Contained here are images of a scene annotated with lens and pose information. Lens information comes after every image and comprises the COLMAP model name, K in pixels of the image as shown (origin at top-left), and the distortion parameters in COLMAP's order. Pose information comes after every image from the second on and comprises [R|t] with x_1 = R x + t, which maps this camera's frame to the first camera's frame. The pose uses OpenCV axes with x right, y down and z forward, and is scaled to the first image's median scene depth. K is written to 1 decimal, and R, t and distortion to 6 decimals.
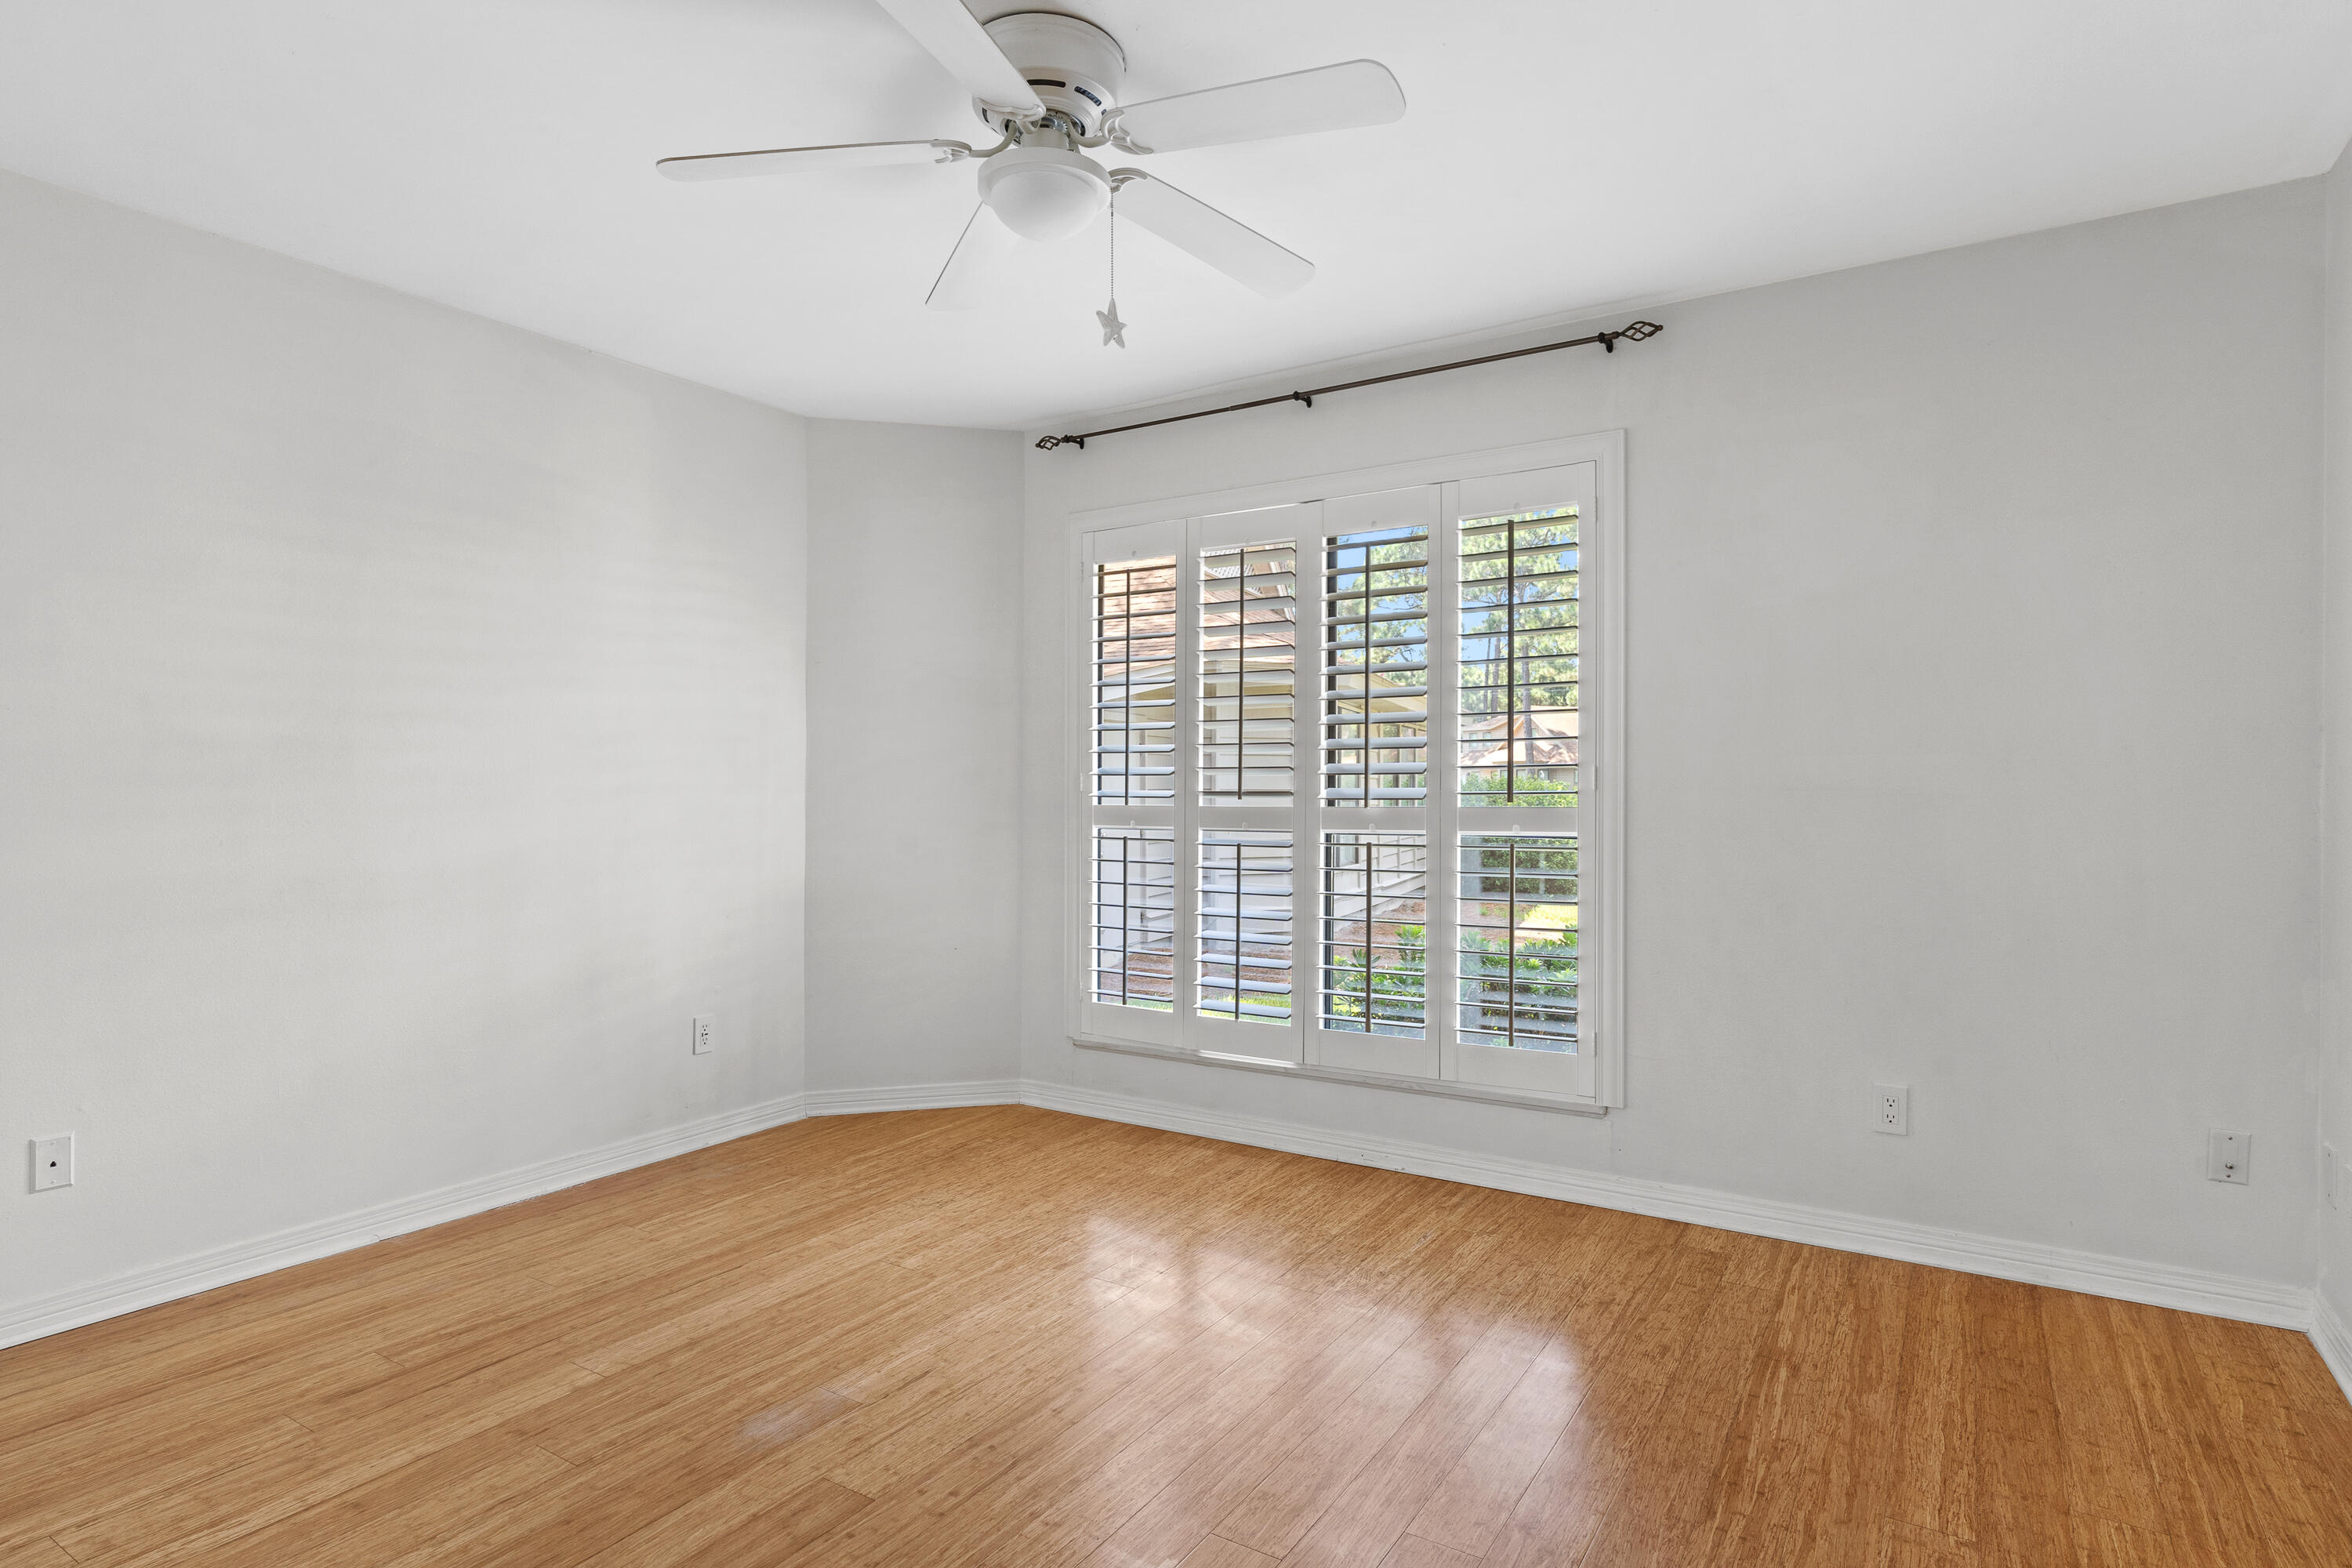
lens RADIAL K [[1286.3, 0, 1185.3], [0, 1286.3, 781.0], [0, 0, 1]] dist [-0.005843, 0.003140]
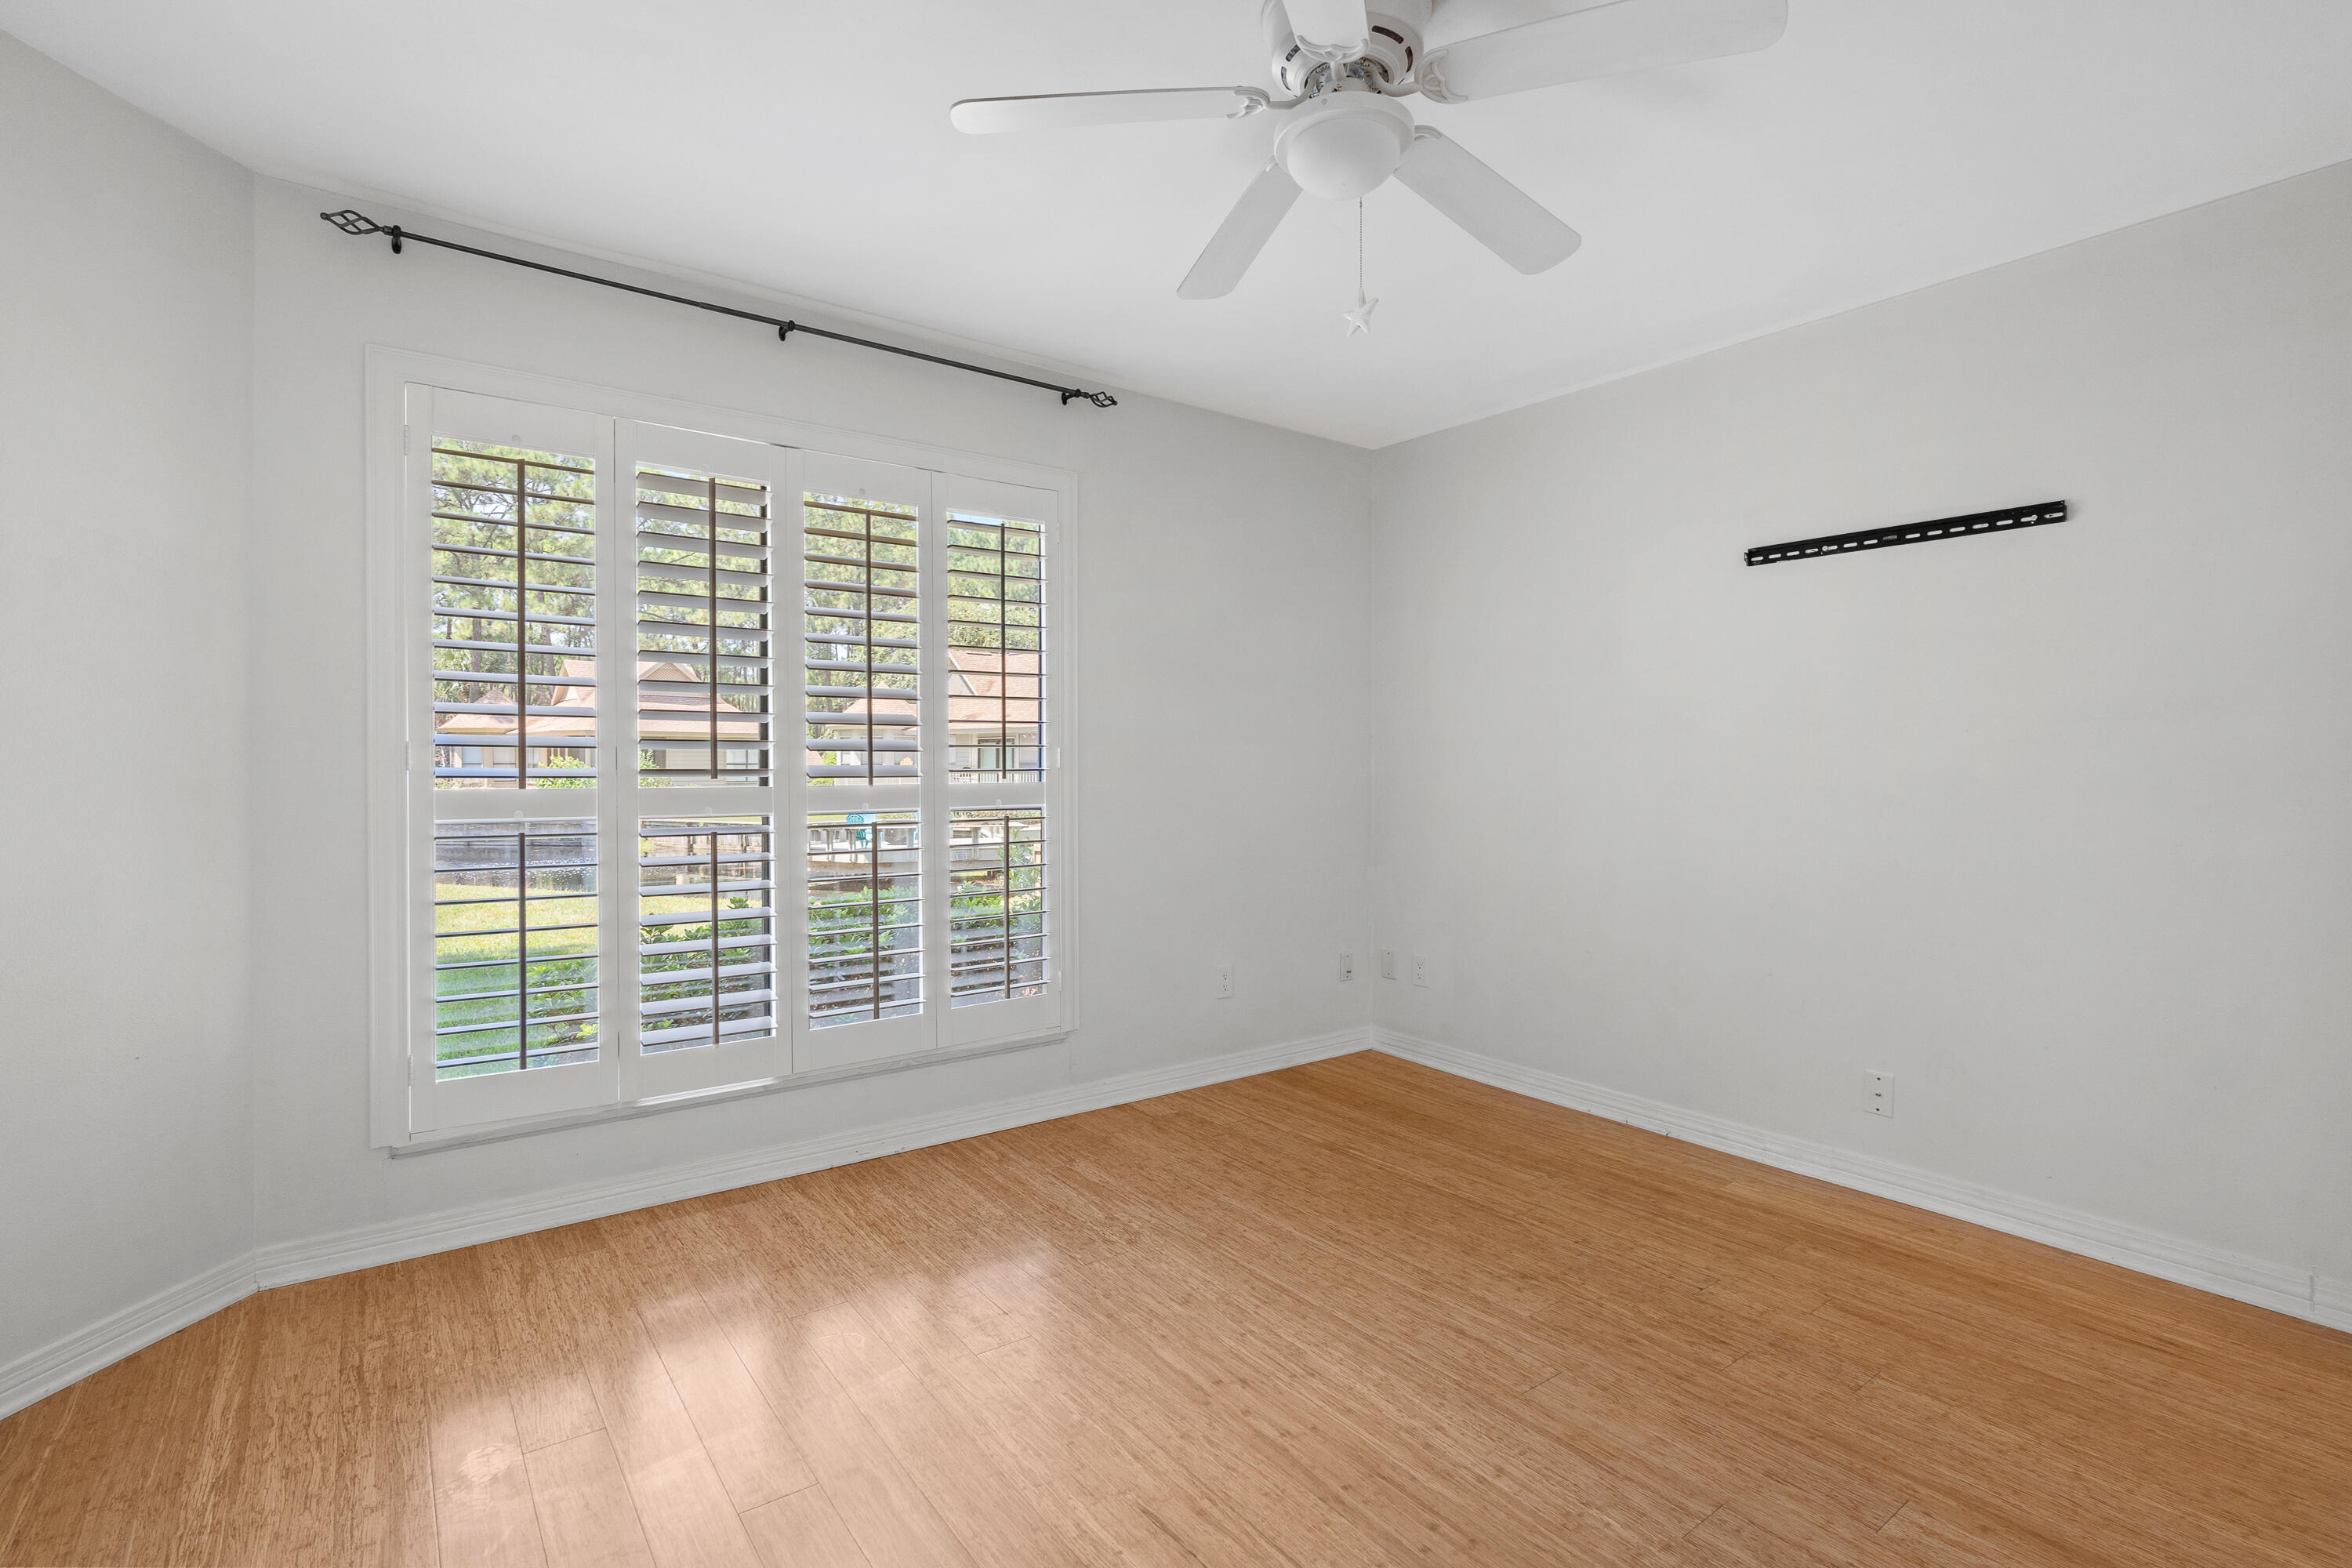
lens RADIAL K [[1077.5, 0, 1195.4], [0, 1077.5, 766.7], [0, 0, 1]] dist [-0.003102, 0.001049]
pose [[0.349753, 0.003844, 0.936834, -0.574593], [-0.001664, 0.999993, -0.003481, 0.009069], [-0.936840, -0.000341, 0.349757, 0.534583]]
